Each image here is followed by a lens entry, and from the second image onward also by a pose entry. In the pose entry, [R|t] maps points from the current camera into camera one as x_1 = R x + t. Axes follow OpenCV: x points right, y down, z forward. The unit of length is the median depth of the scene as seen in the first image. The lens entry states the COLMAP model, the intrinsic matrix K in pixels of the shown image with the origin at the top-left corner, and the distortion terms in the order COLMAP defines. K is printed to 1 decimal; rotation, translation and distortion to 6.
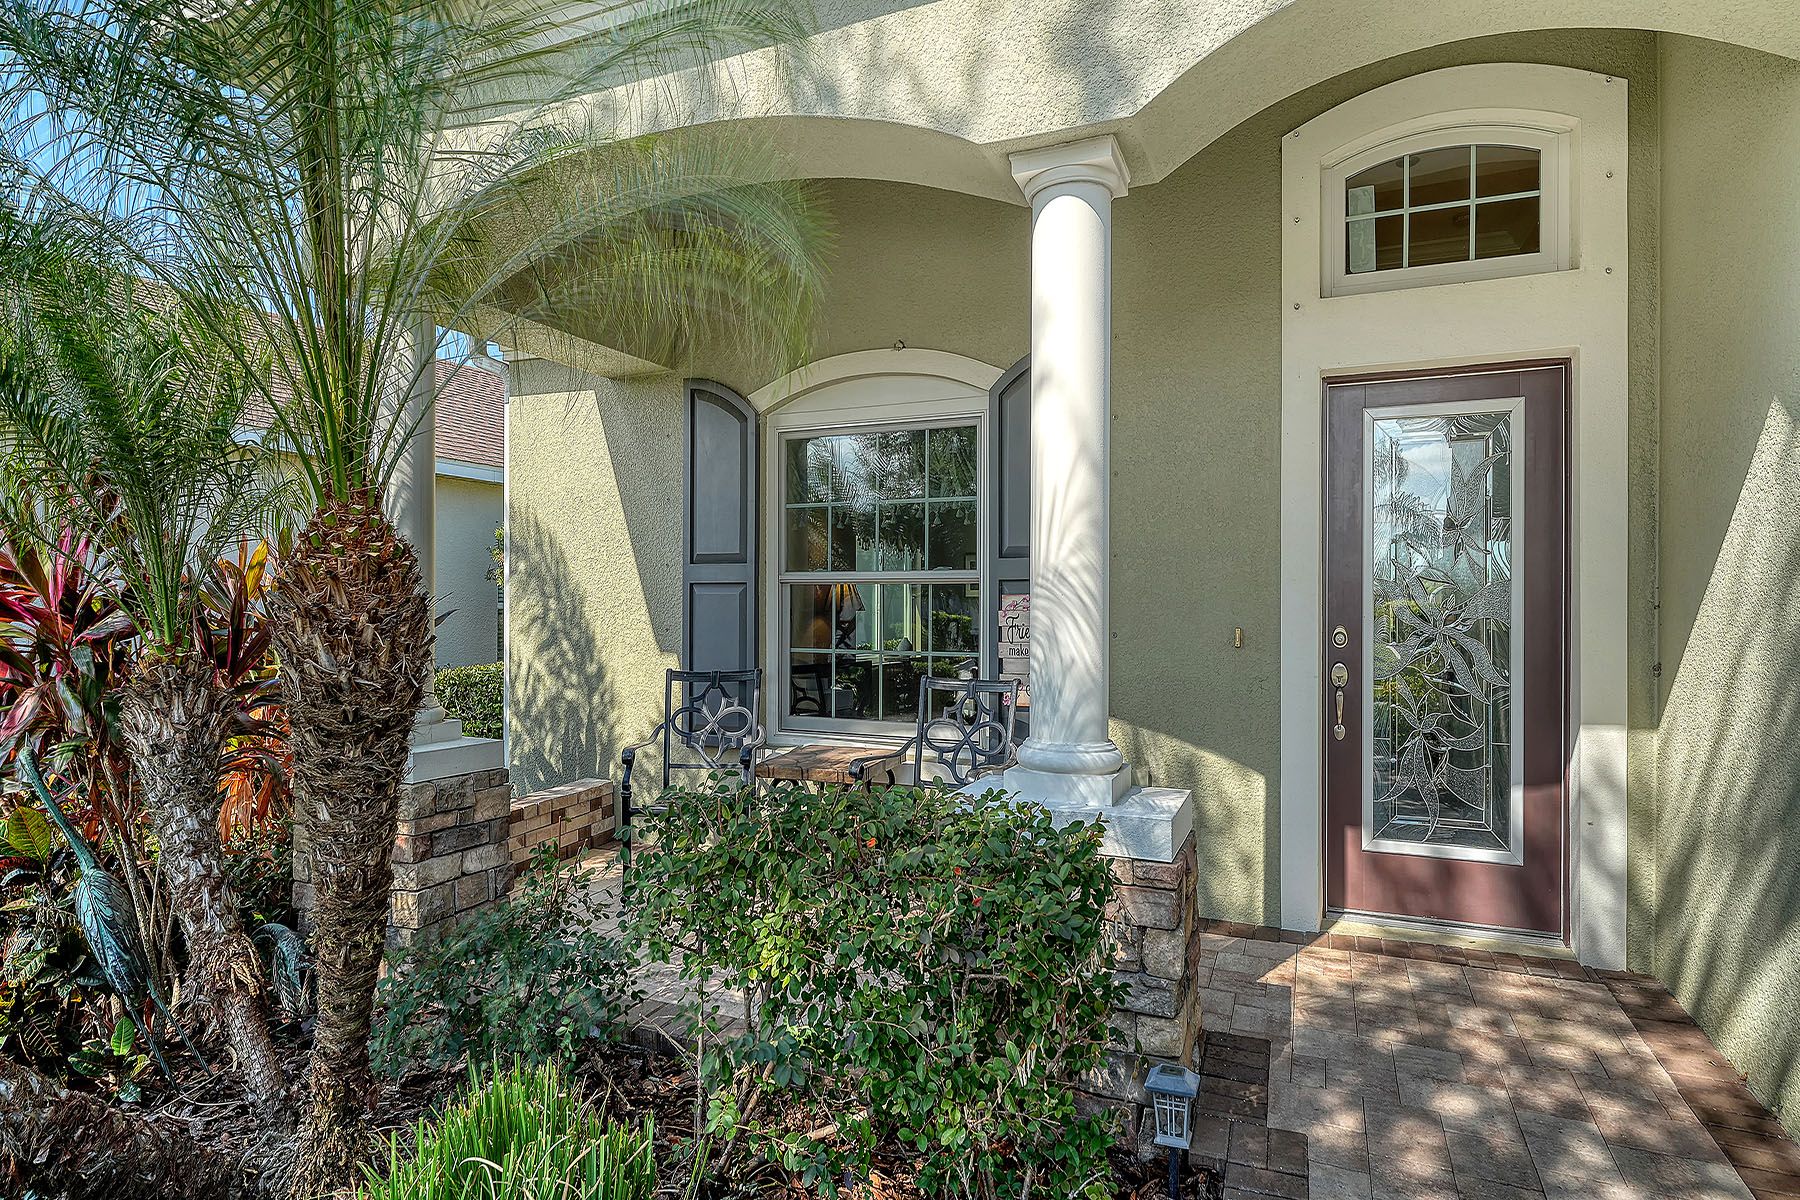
lens RADIAL K [[940.8, 0, 903.9], [0, 940.8, 602.4], [0, 0, 1]] dist [0.001379, -0.005581]
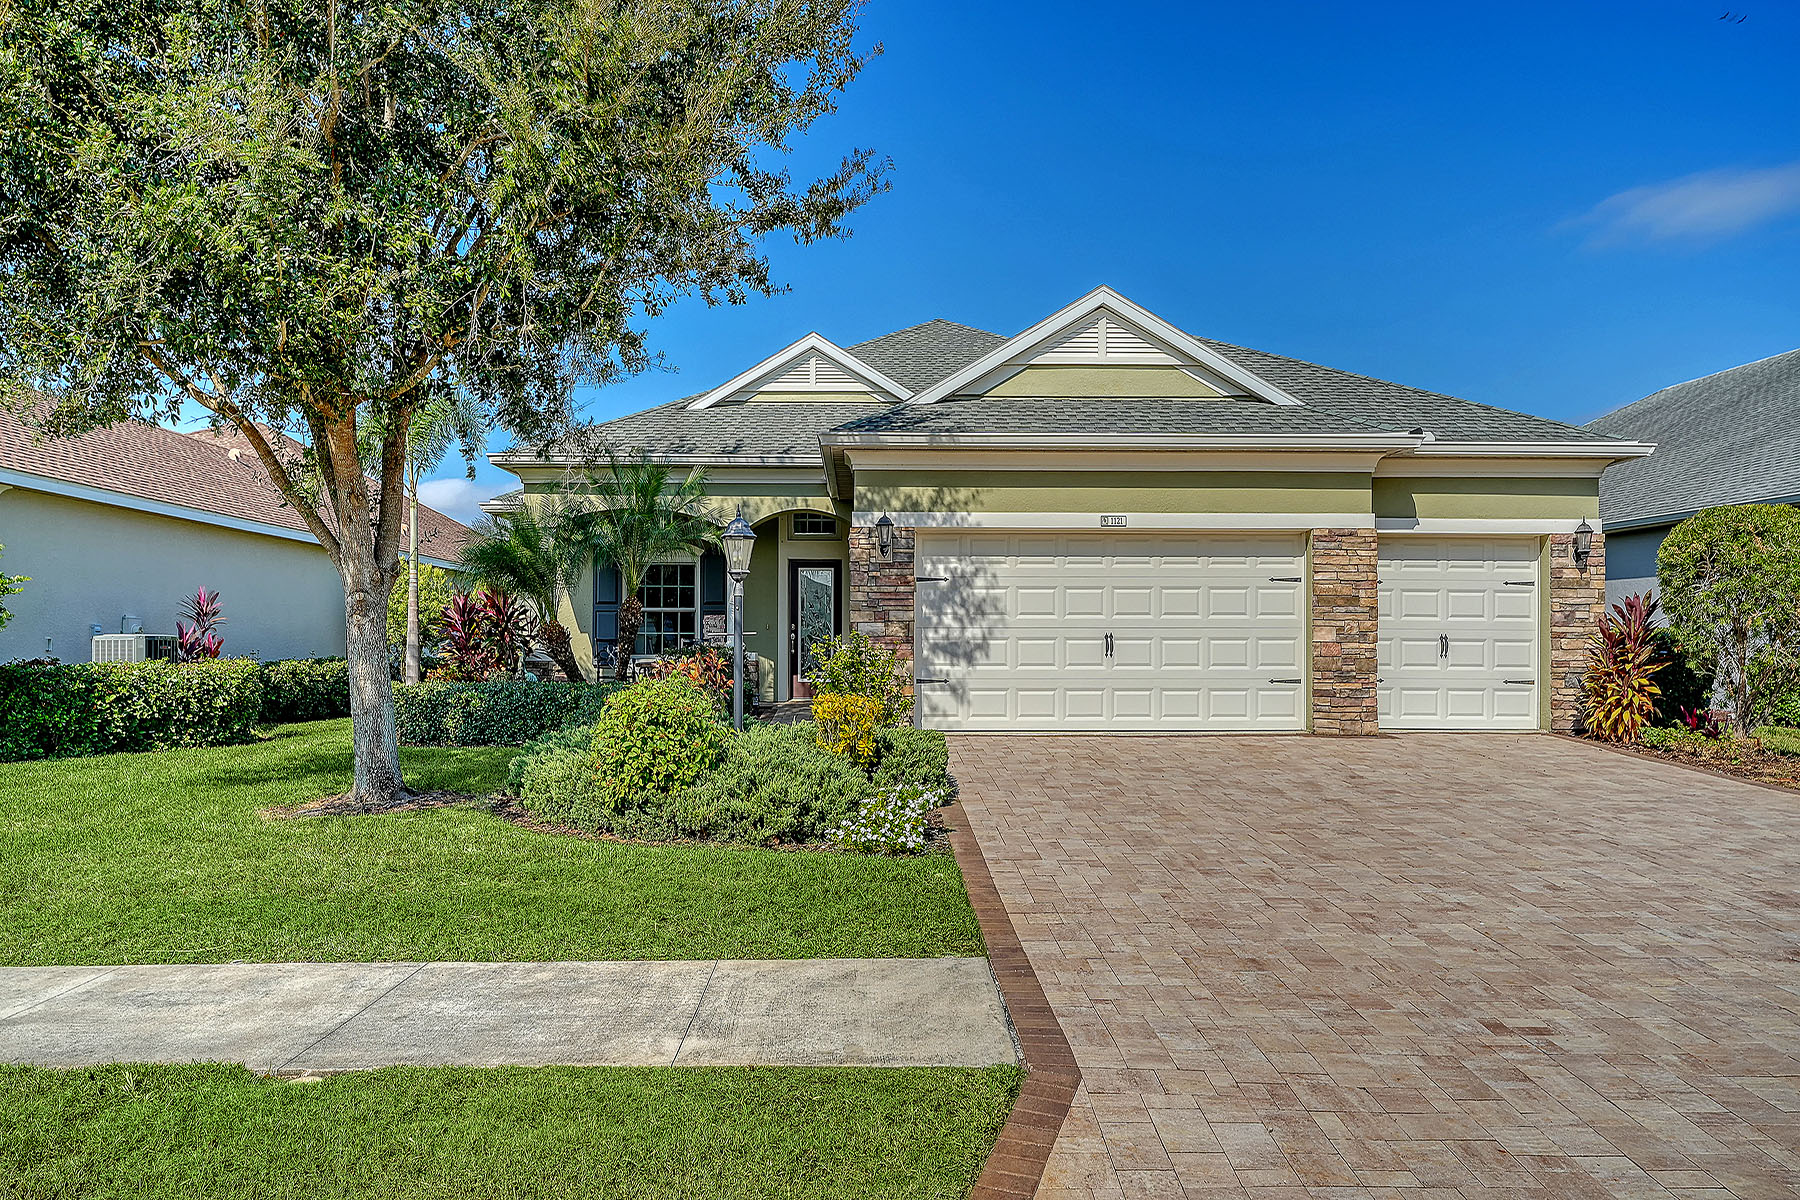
lens RADIAL K [[1117.0, 0, 892.0], [0, 1117.0, 611.1], [0, 0, 1]] dist [0.001939, 0.013365]
pose [[0.889717, 0.016496, 0.456215, -1.319859], [0.000274, 0.999327, -0.036667, 0.146442], [-0.456513, 0.032748, 0.889114, -3.400860]]
